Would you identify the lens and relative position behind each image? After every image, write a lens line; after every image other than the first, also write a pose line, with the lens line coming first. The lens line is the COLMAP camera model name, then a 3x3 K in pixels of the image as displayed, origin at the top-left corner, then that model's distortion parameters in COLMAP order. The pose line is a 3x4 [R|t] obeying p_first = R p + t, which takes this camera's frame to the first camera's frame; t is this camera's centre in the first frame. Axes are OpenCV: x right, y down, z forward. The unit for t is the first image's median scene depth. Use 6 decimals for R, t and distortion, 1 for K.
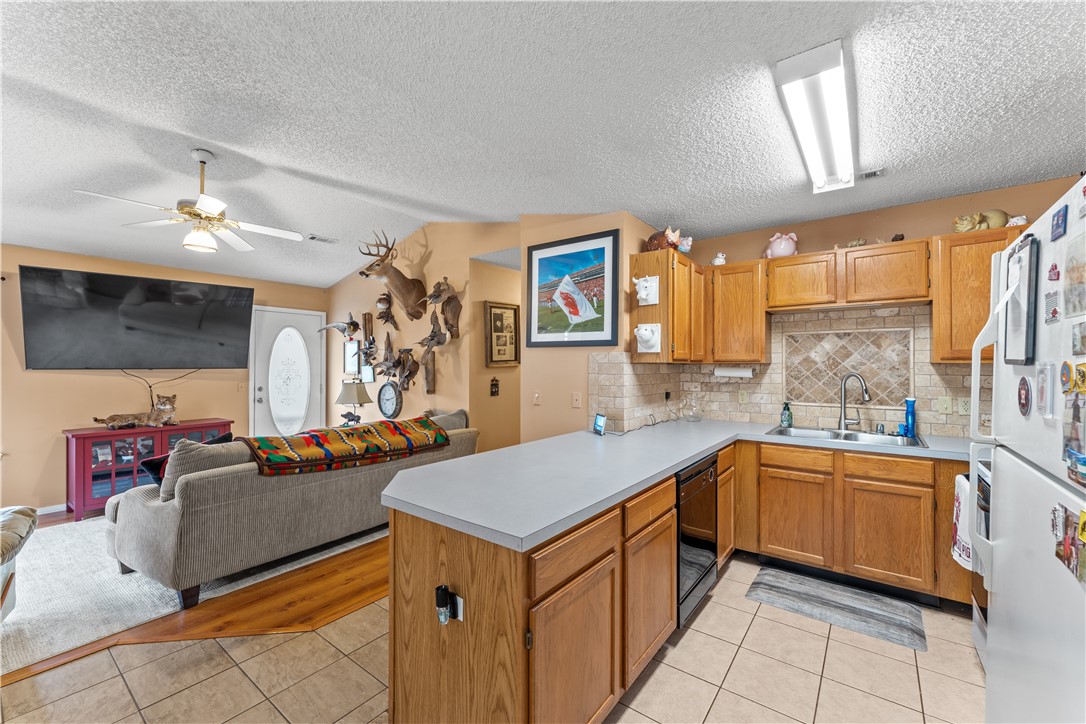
lens RADIAL K [[440.4, 0, 539.8], [0, 440.4, 365.2], [0, 0, 1]] dist [0.002815, 0.000365]
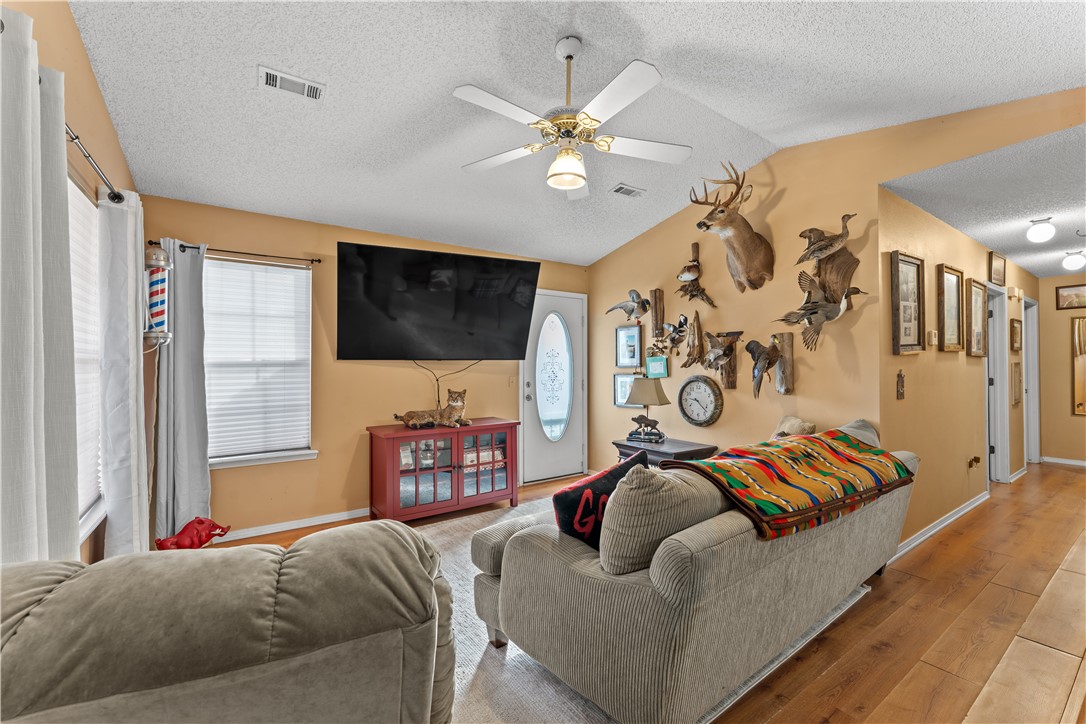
lens RADIAL K [[440.4, 0, 539.8], [0, 440.4, 365.2], [0, 0, 1]] dist [0.002815, 0.000365]
pose [[0.950483, -0.001725, -0.310772, -0.416343], [0.002431, 0.999995, 0.001884, 0.017969], [0.310767, -0.002546, 0.950483, 0.226176]]
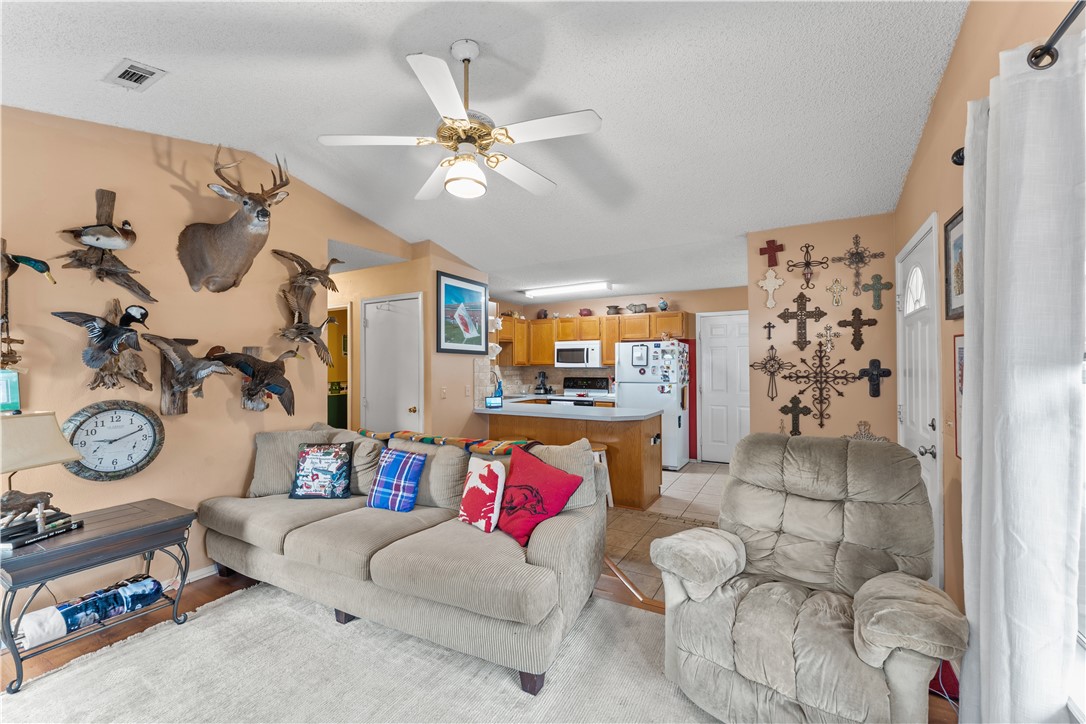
lens RADIAL K [[440.4, 0, 539.8], [0, 440.4, 365.2], [0, 0, 1]] dist [0.002815, 0.000365]
pose [[-0.121686, 0.004429, 0.992559, -0.999947], [0.004422, 0.999983, -0.003920, 0.000727], [-0.992559, 0.003912, -0.121704, 0.677339]]
